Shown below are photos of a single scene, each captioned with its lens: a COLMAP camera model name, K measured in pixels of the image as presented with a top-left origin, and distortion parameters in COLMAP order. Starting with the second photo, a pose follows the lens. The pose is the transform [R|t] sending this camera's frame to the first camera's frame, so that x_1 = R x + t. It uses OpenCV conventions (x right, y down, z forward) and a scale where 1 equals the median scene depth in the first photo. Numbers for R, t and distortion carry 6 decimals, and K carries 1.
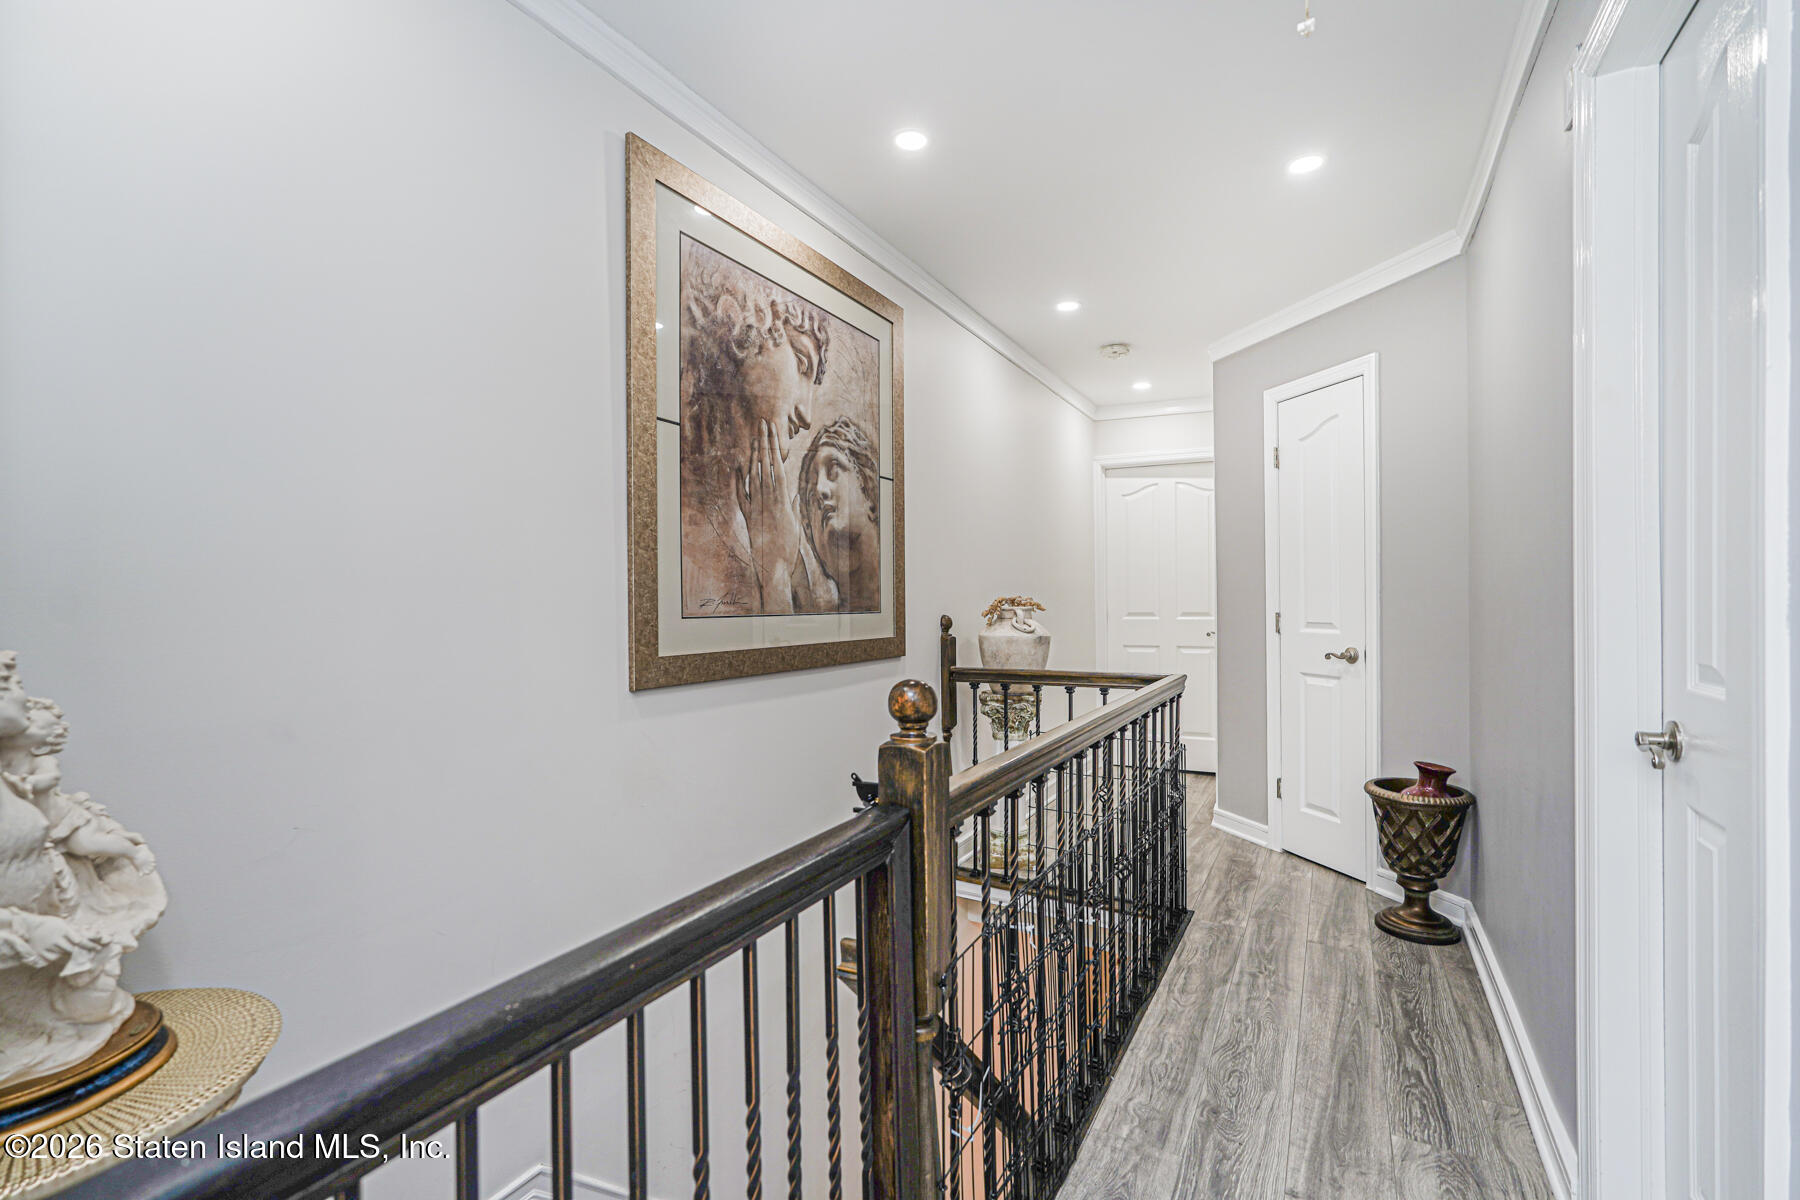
lens RADIAL K [[799.2, 0, 903.3], [0, 799.2, 606.1], [0, 0, 1]] dist [-0.000901, 0.000424]
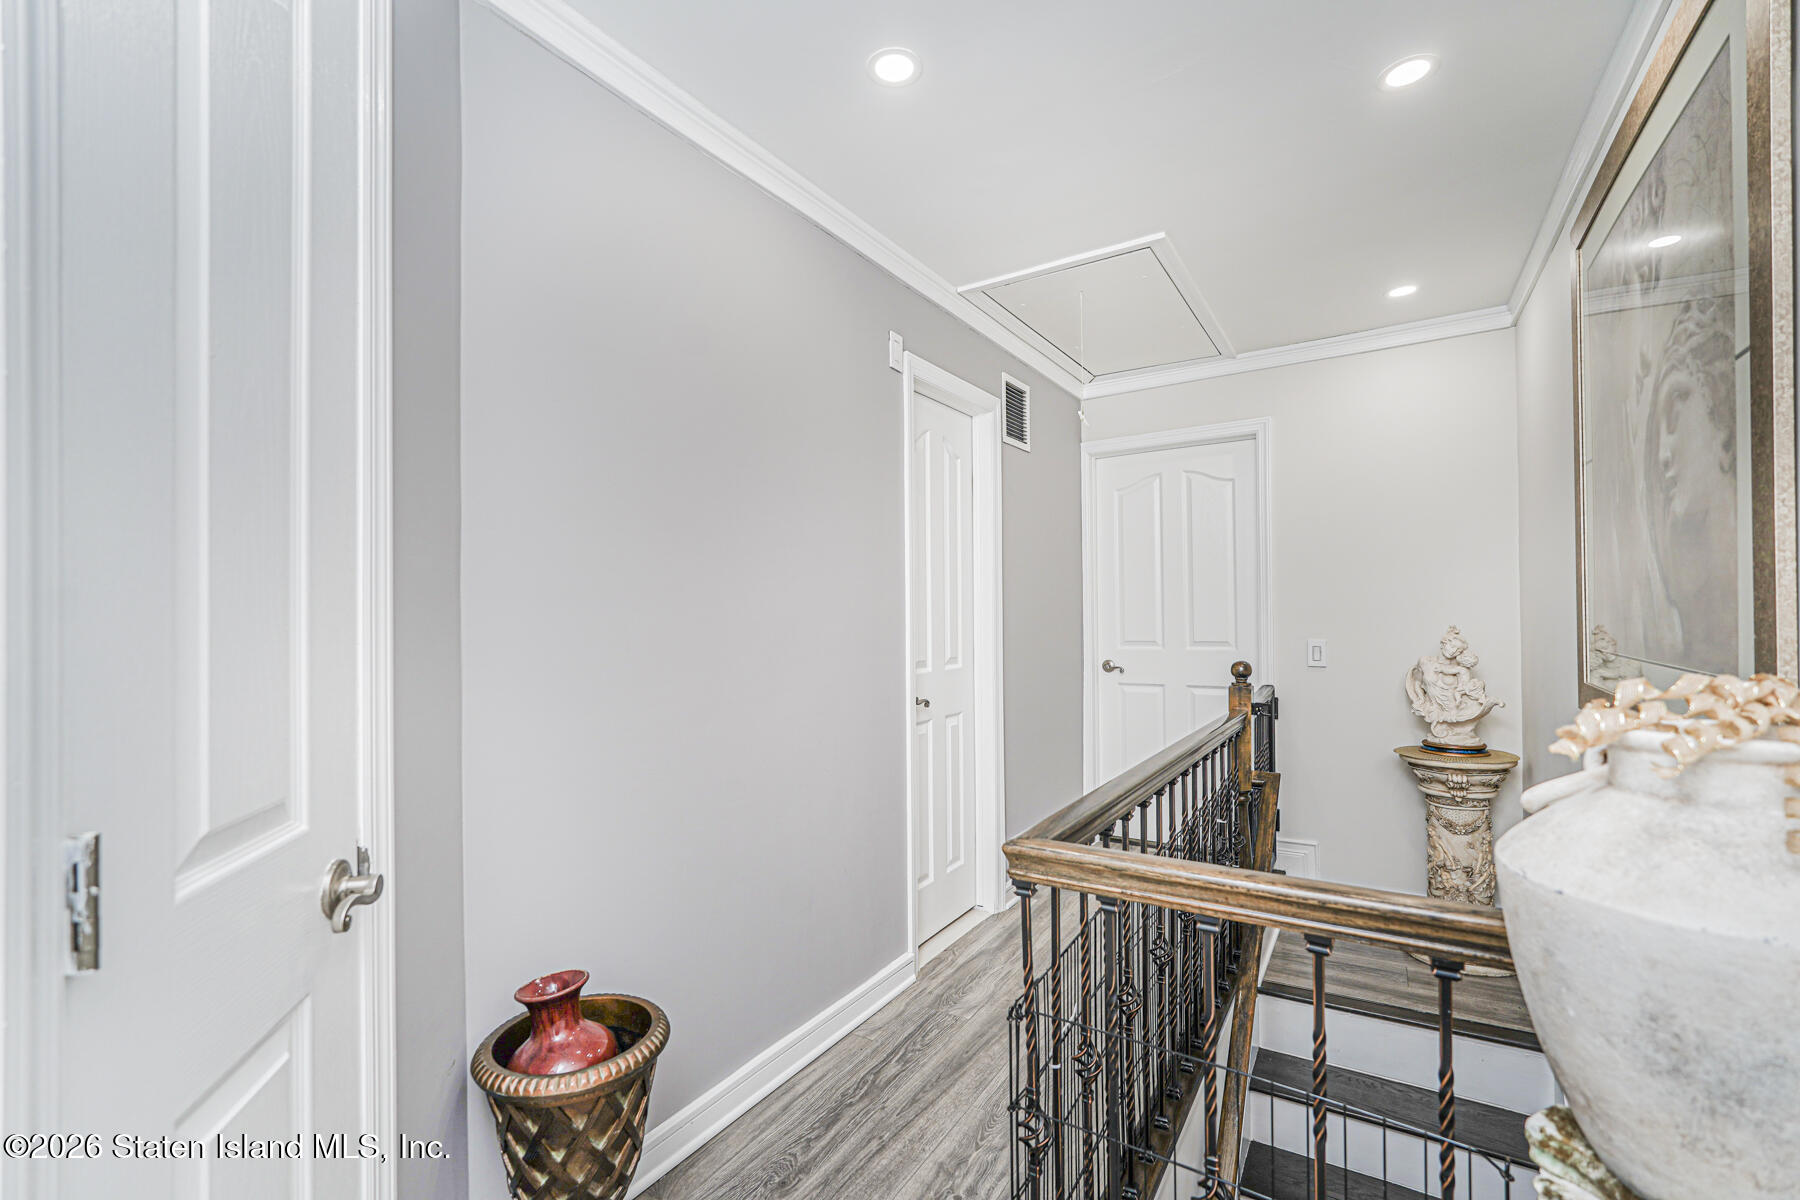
lens RADIAL K [[799.2, 0, 903.3], [0, 799.2, 606.1], [0, 0, 1]] dist [-0.000901, 0.000424]
pose [[-0.998889, 0.018019, 0.043537, 0.493683], [0.018098, 0.999835, 0.001419, -0.051694], [-0.043504, 0.002205, -0.999051, 1.824797]]
